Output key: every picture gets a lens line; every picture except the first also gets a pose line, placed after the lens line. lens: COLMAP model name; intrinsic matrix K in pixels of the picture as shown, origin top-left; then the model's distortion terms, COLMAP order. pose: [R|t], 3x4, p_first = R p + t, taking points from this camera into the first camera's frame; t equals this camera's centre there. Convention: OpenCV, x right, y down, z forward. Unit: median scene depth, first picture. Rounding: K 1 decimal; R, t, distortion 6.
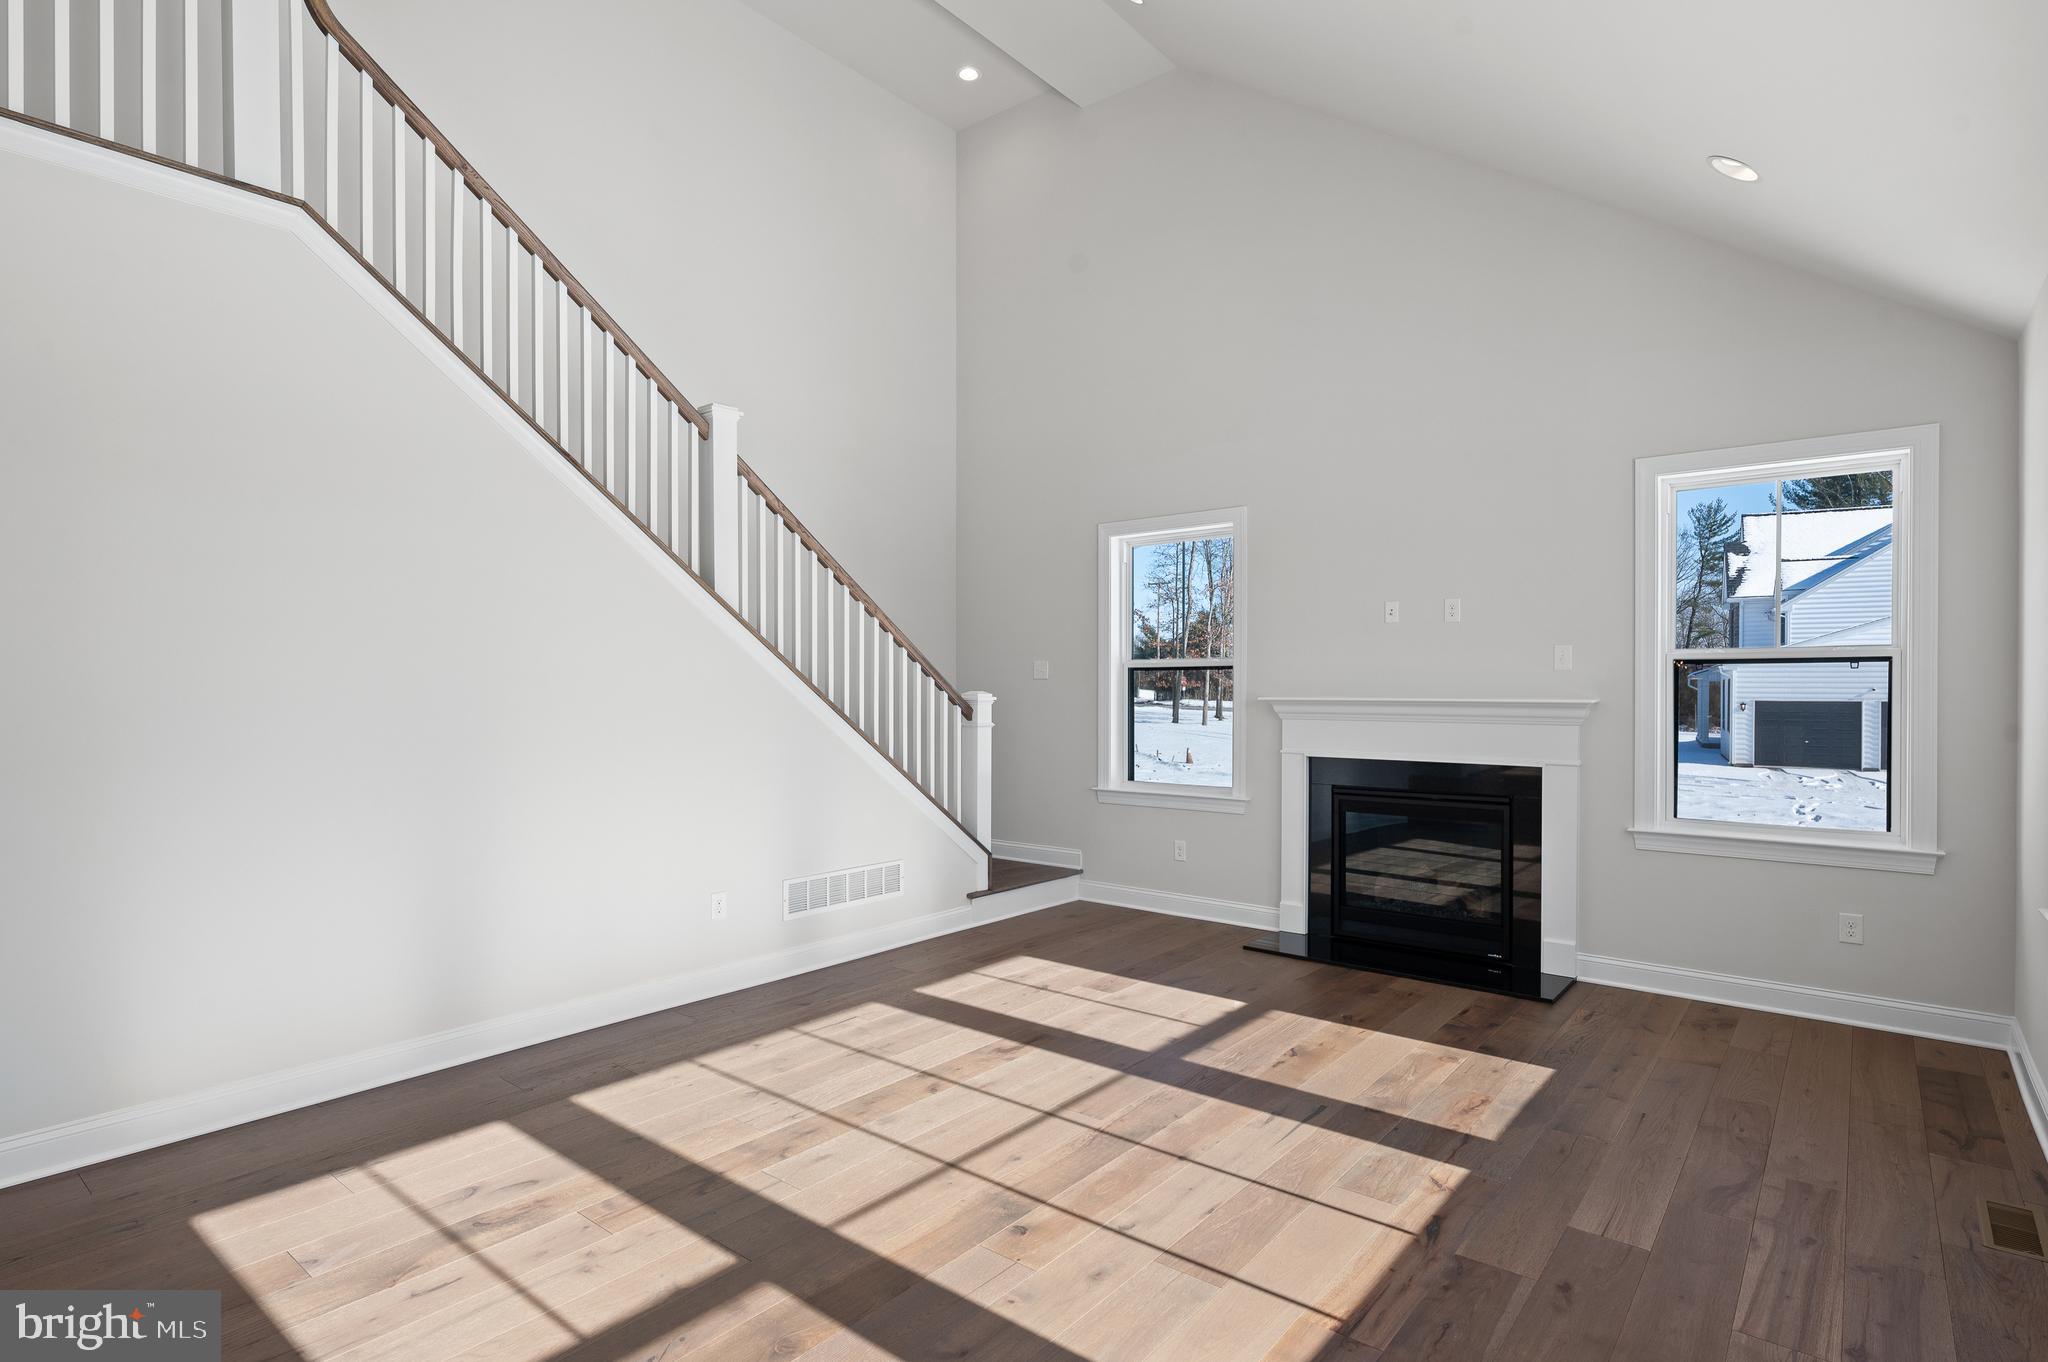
lens RADIAL K [[1030.1, 0, 1032.8], [0, 1030.1, 682.8], [0, 0, 1]] dist [-0.001374, -0.000135]
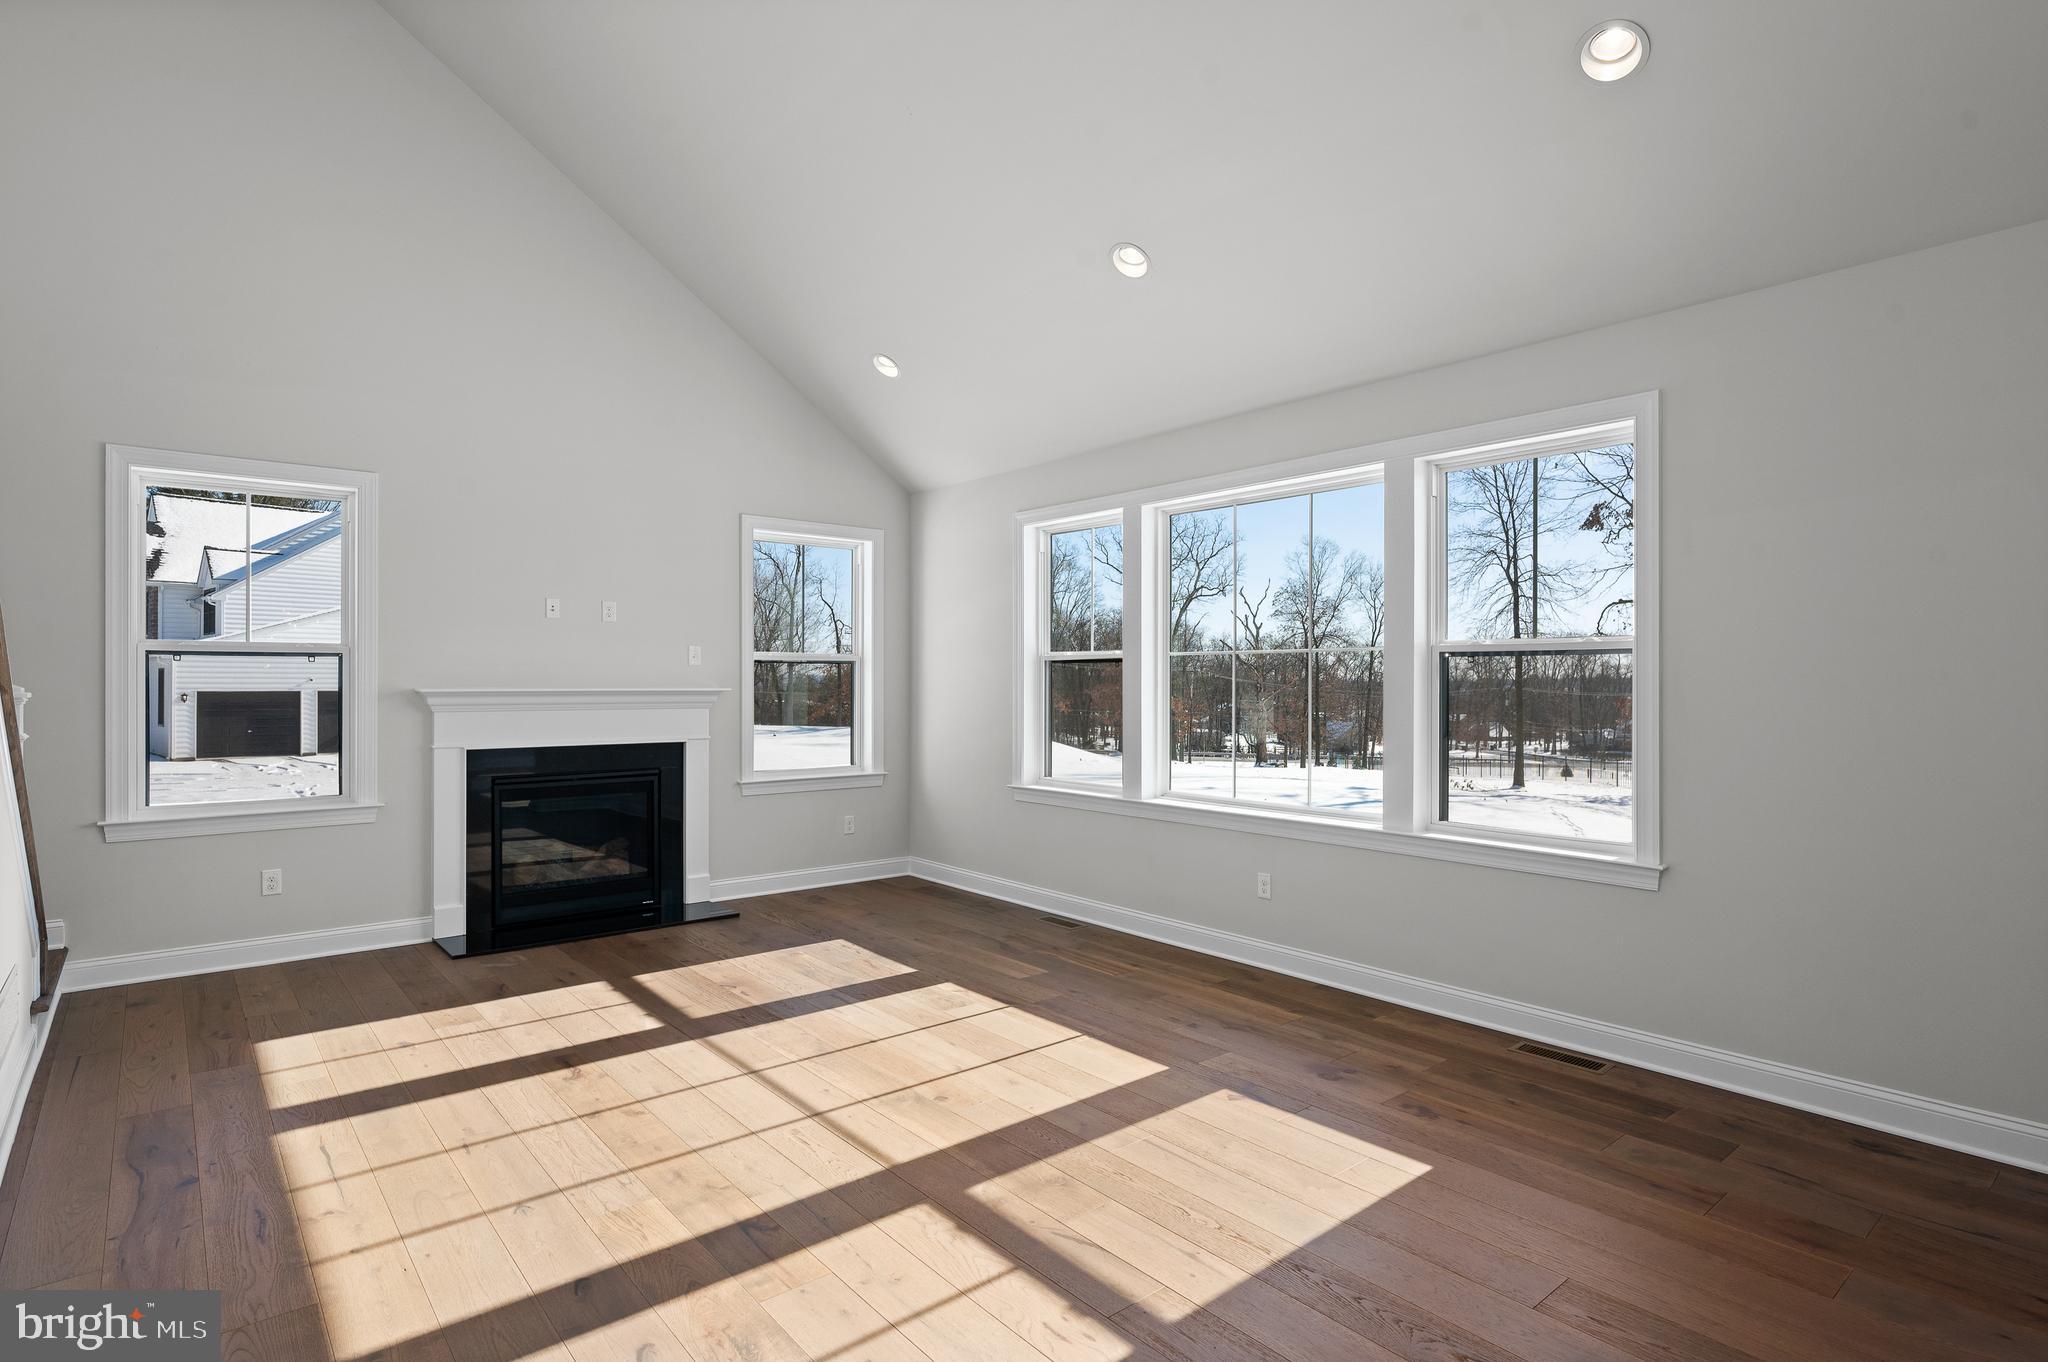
lens RADIAL K [[1030.1, 0, 1032.8], [0, 1030.1, 682.8], [0, 0, 1]] dist [-0.001374, -0.000135]
pose [[0.192184, -0.003042, 0.981354, -0.625418], [-0.006376, 0.999970, 0.004348, 0.000970], [-0.981338, -0.007092, 0.192159, 0.318304]]
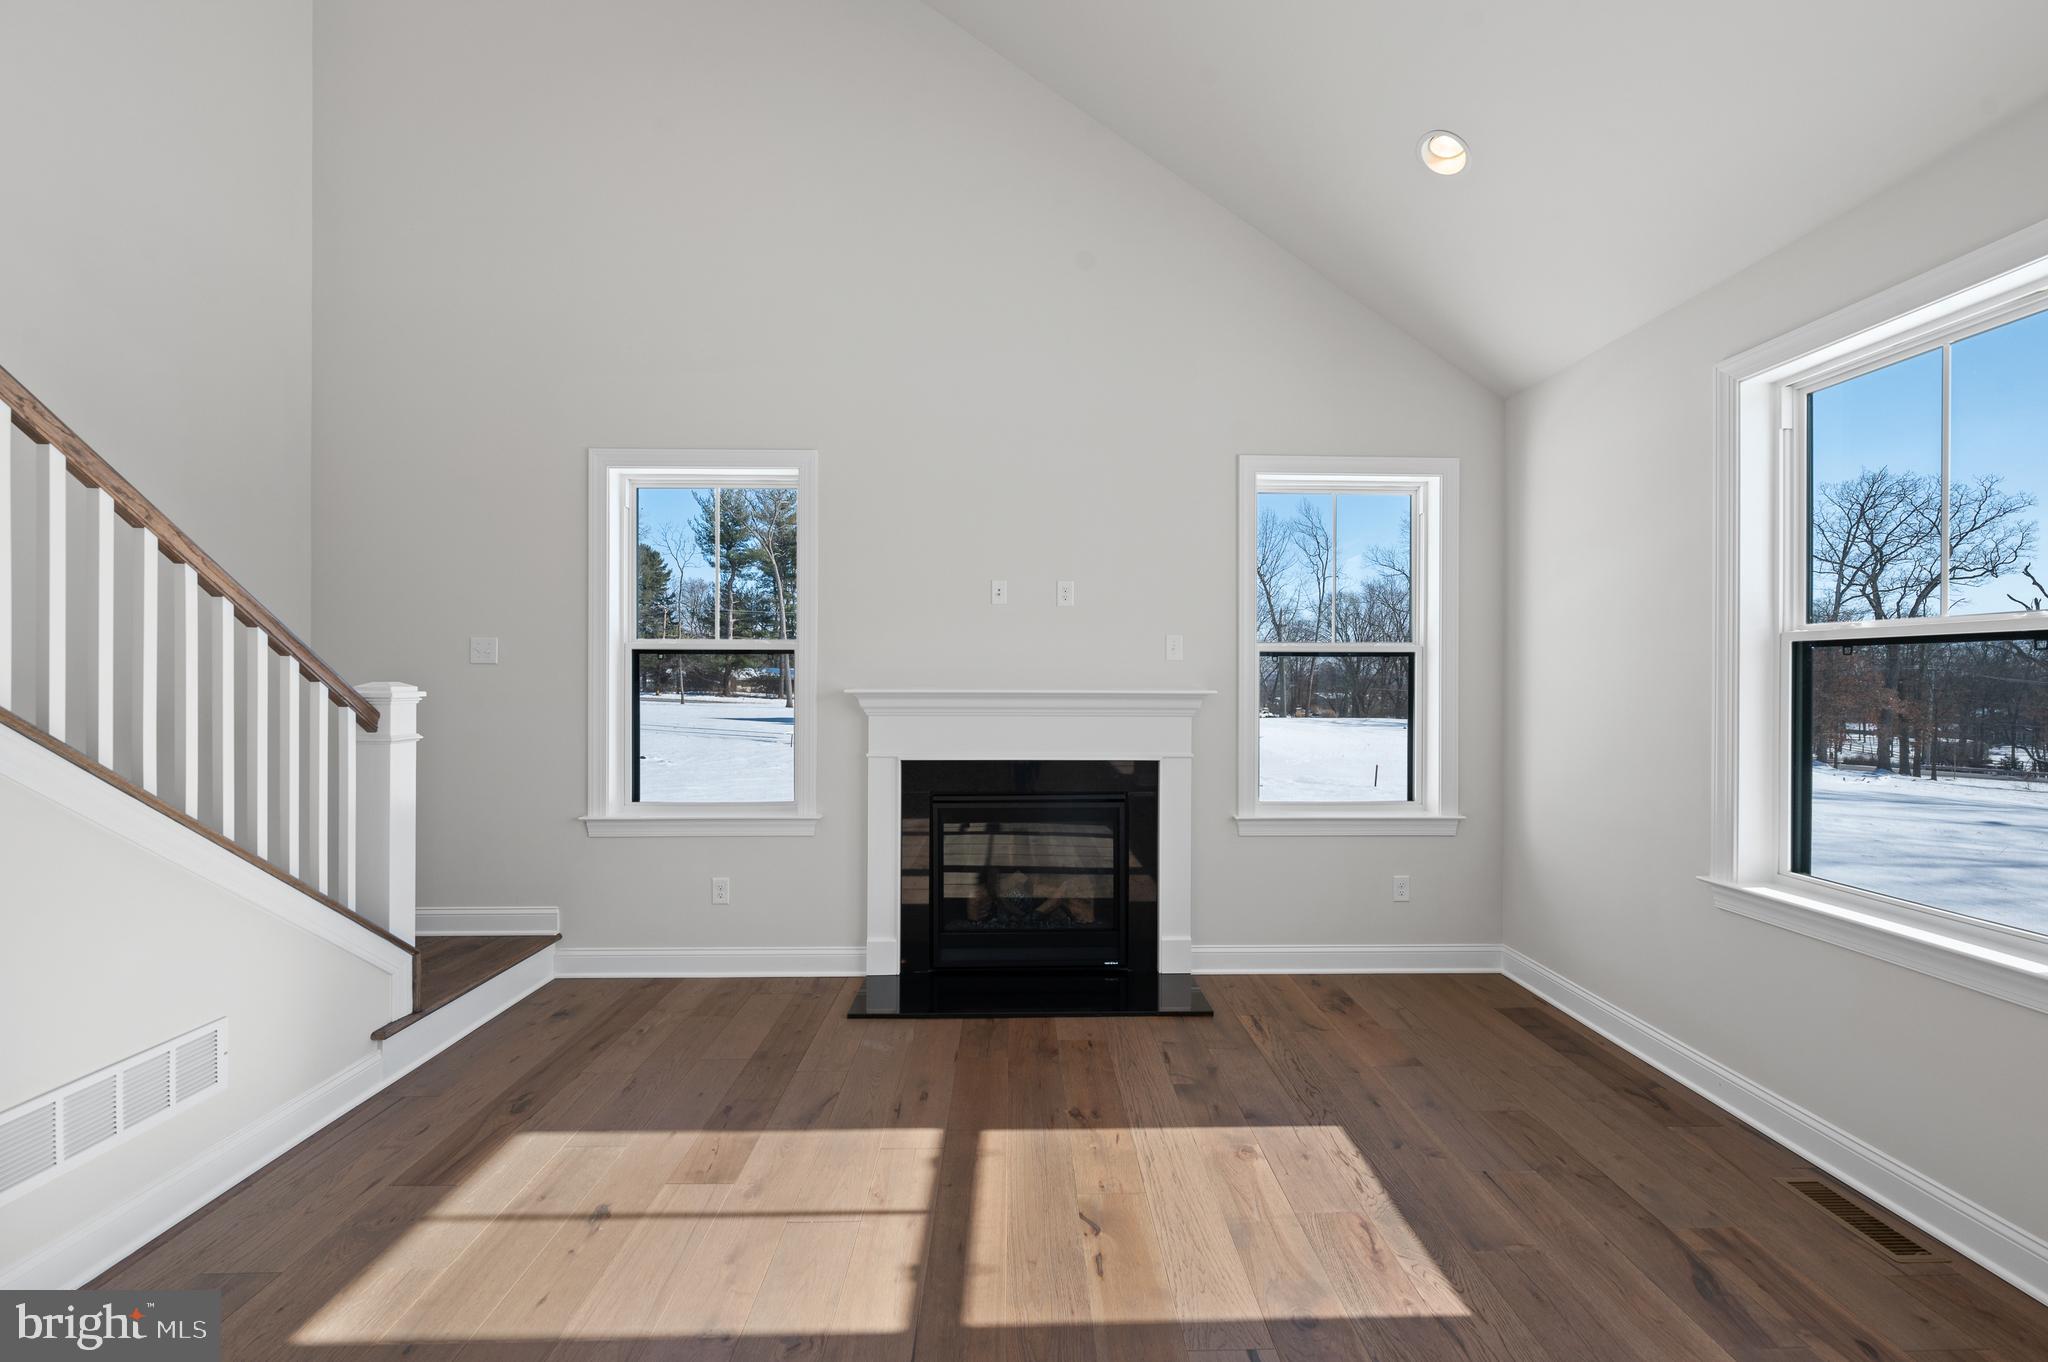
lens RADIAL K [[826.0, 0, 1034.4], [0, 826.0, 680.3], [0, 0, 1]] dist [-0.001355, 0.000329]
pose [[0.761861, -0.000473, 0.647741, -0.090499], [-0.005392, 0.999960, 0.007072, 0.001850], [-0.647718, -0.008880, 0.761828, 0.457473]]
